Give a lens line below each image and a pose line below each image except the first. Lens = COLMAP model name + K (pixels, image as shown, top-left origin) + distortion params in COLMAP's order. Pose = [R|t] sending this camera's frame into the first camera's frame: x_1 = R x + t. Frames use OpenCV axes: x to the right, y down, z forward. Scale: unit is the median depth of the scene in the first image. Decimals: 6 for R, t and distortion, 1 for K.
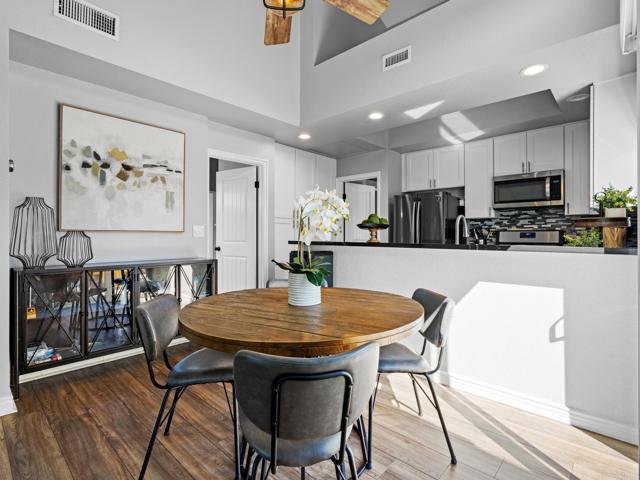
lens RADIAL K [[325.9, 0, 324.9], [0, 325.9, 236.6], [0, 0, 1]] dist [-0.012523, 0.002717]
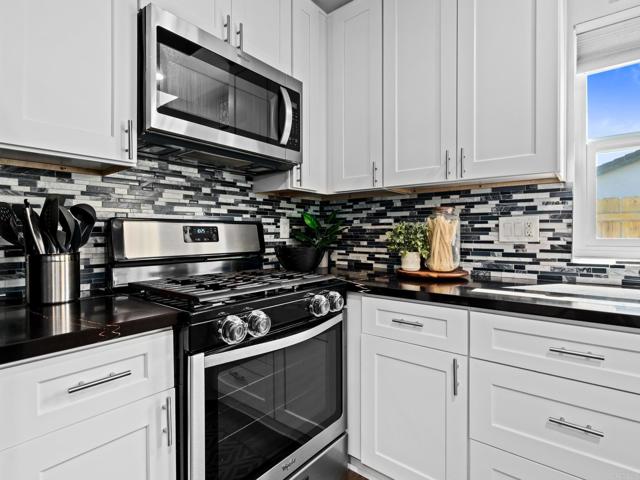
lens RADIAL K [[325.9, 0, 321.5], [0, 325.9, 237.1], [0, 0, 1]] dist [-0.012523, 0.002717]
pose [[-0.069623, -0.016803, 0.997432, 0.251360], [0.004134, 0.999845, 0.017132, -0.005551], [-0.997565, 0.005316, -0.069543, 0.884716]]
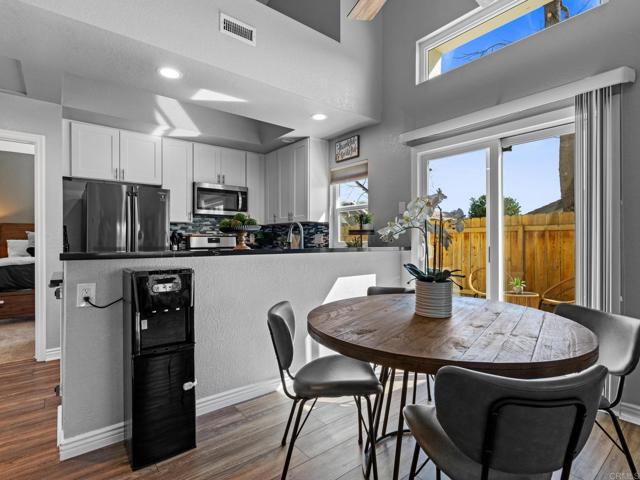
lens RADIAL K [[325.9, 0, 313.7], [0, 325.9, 241.0], [0, 0, 1]] dist [-0.012523, 0.002717]
pose [[0.169057, -0.004952, 0.985594, -0.406749], [0.007283, 0.999966, 0.003775, -0.003640], [-0.985579, 0.006540, 0.169087, 0.474757]]
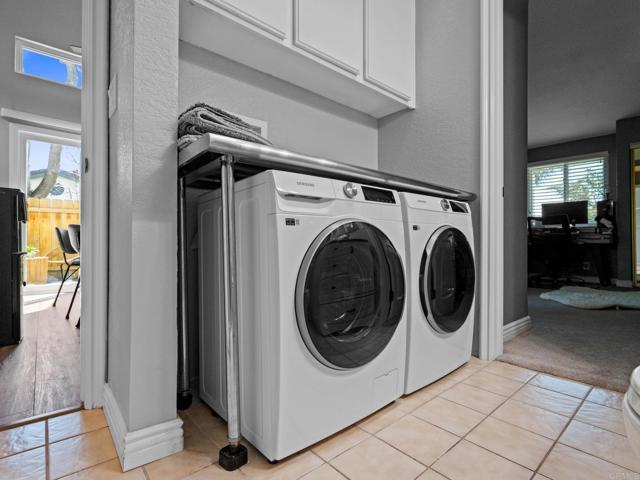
lens RADIAL K [[325.9, 0, 319.7], [0, 325.9, 242.2], [0, 0, 1]] dist [-0.012523, 0.002717]
pose [[-0.992981, -0.002518, 0.118249, -0.563639], [-0.002063, 0.999990, 0.003971, 0.103204], [-0.118258, 0.003700, -0.992976, 1.148624]]
